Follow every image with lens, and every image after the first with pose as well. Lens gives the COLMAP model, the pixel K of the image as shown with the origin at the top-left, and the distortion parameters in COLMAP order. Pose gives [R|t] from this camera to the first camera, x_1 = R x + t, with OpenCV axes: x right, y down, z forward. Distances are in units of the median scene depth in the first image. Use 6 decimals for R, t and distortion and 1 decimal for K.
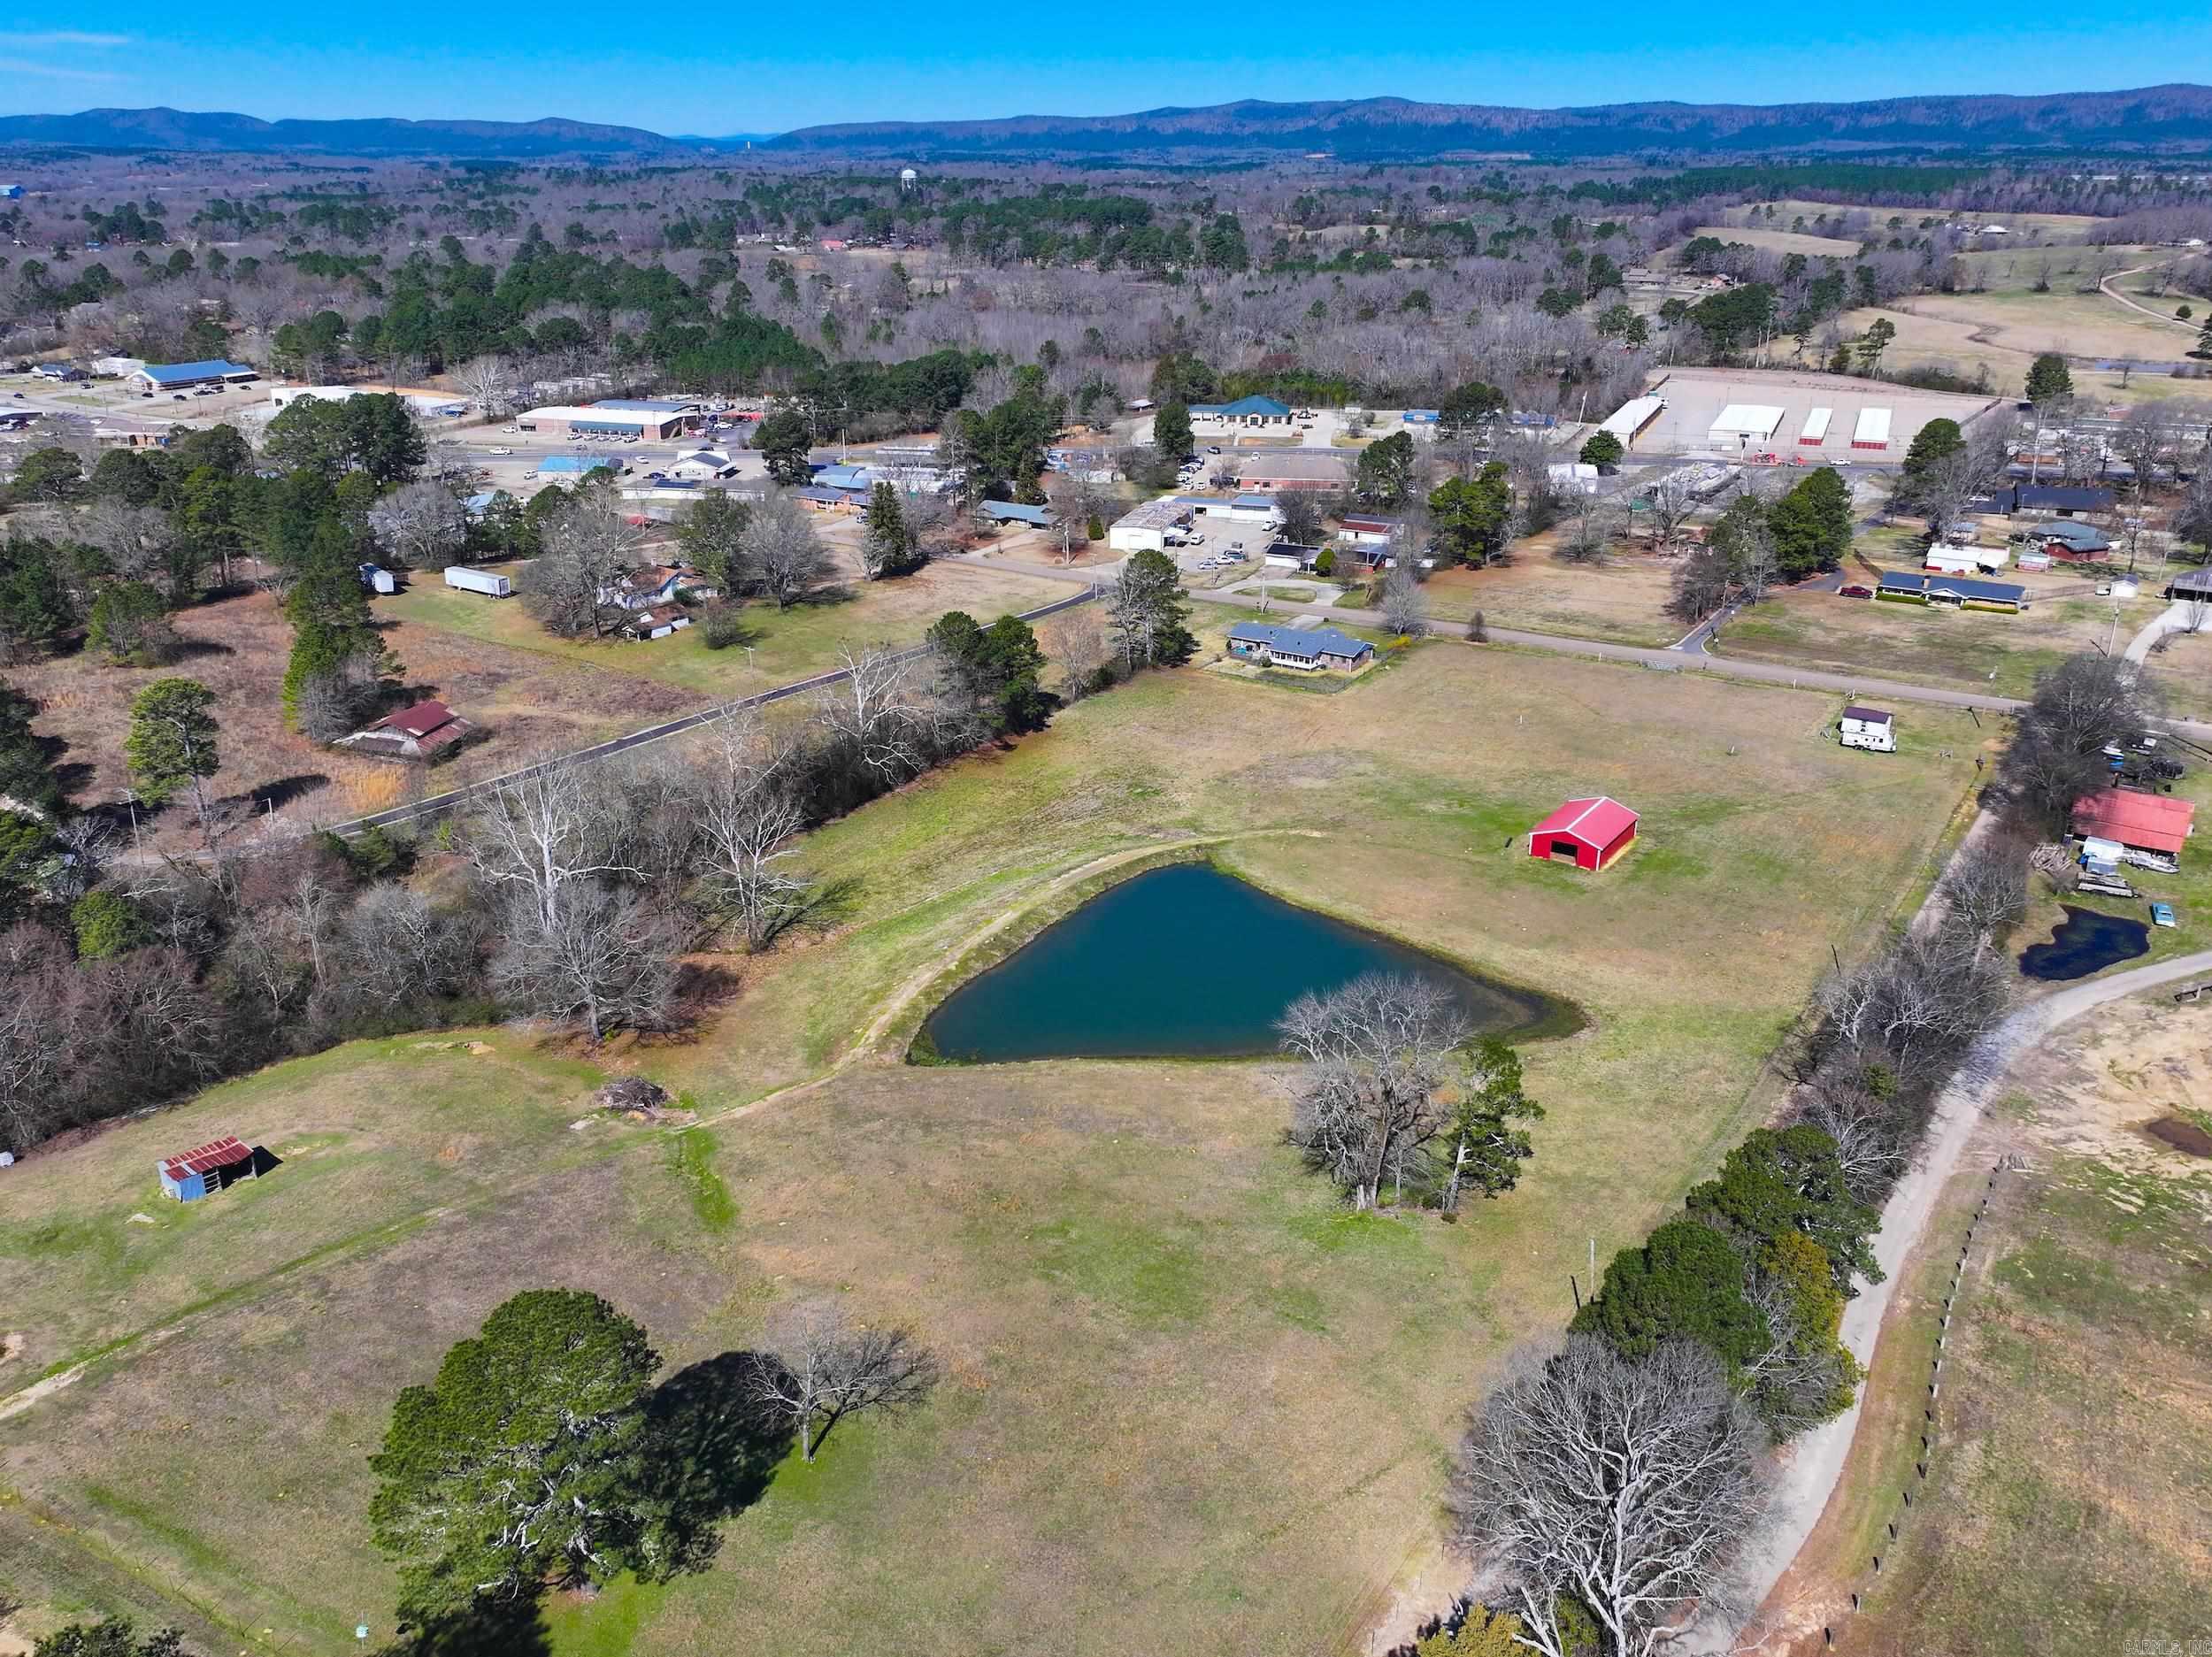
lens RADIAL K [[1712.6, 0, 1109.8], [0, 1712.6, 828.4], [0, 0, 1]] dist [0.004375, 0.005432]
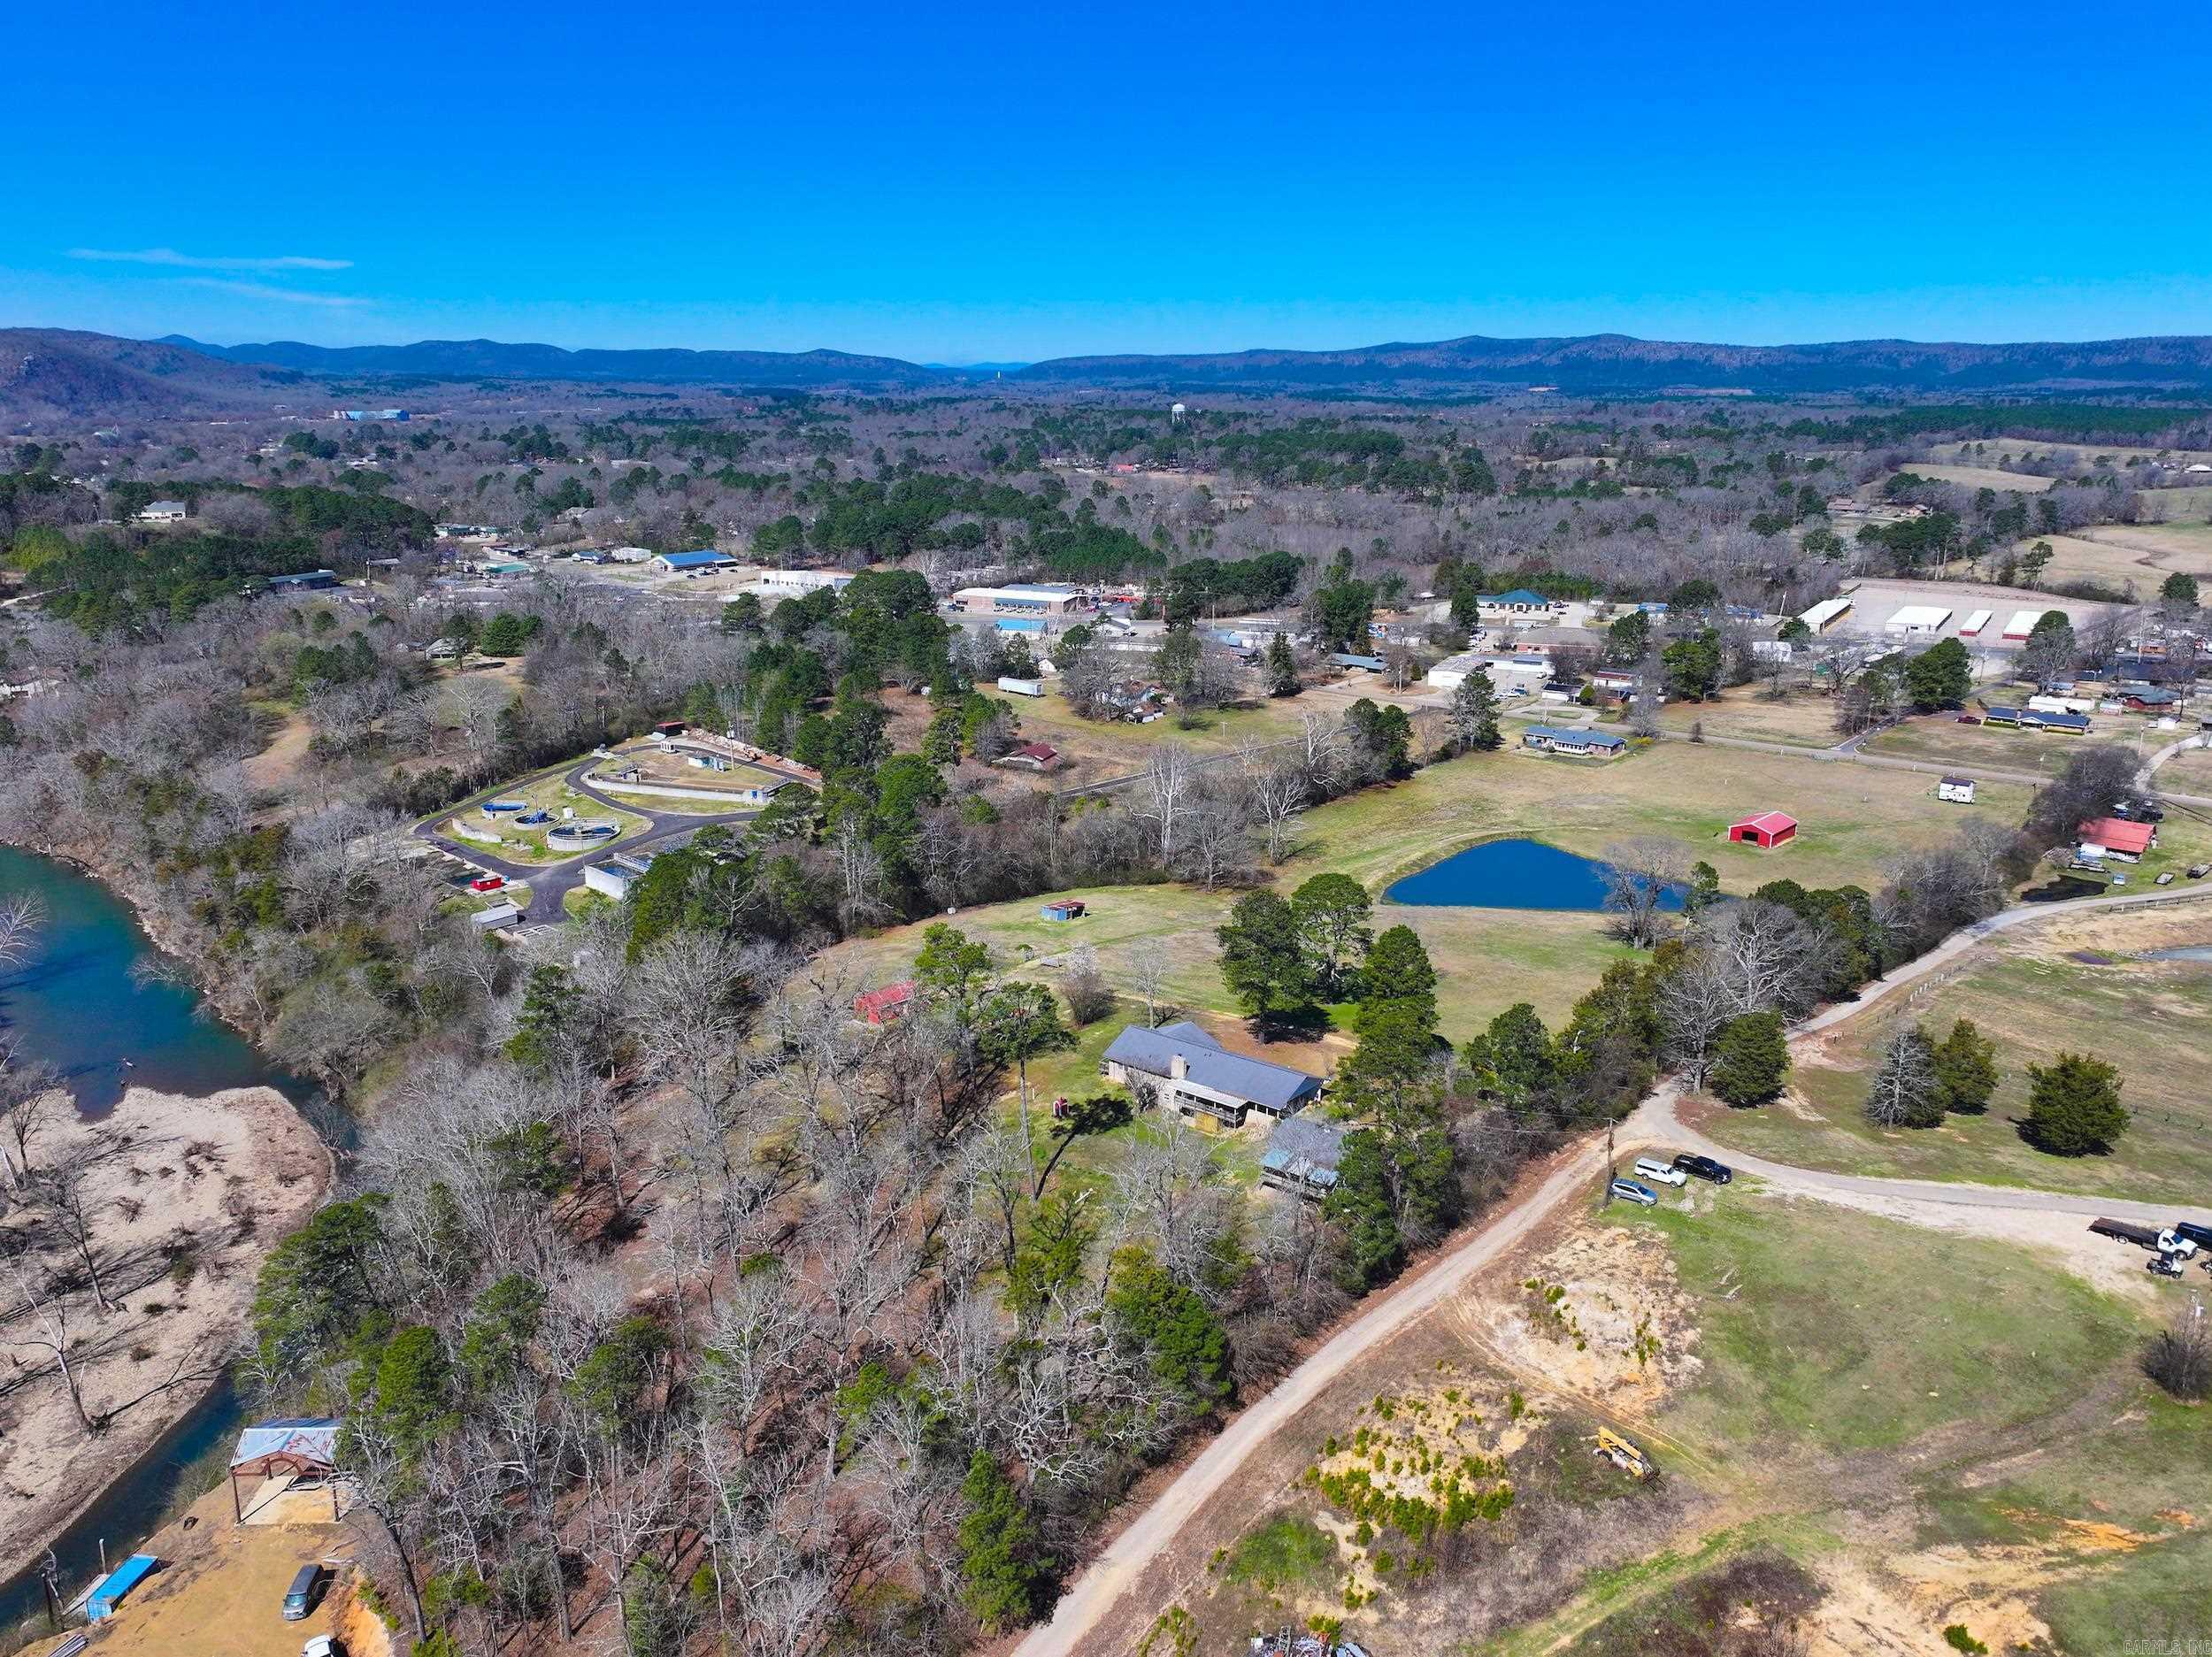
lens RADIAL K [[1712.6, 0, 1102.2], [0, 1712.6, 831.2], [0, 0, 1]] dist [0.004375, 0.005432]
pose [[0.991822, 0.038977, -0.121530, -0.056910], [-0.053063, 0.991958, -0.114911, 0.083487], [0.116074, 0.120420, 0.985914, -0.259136]]
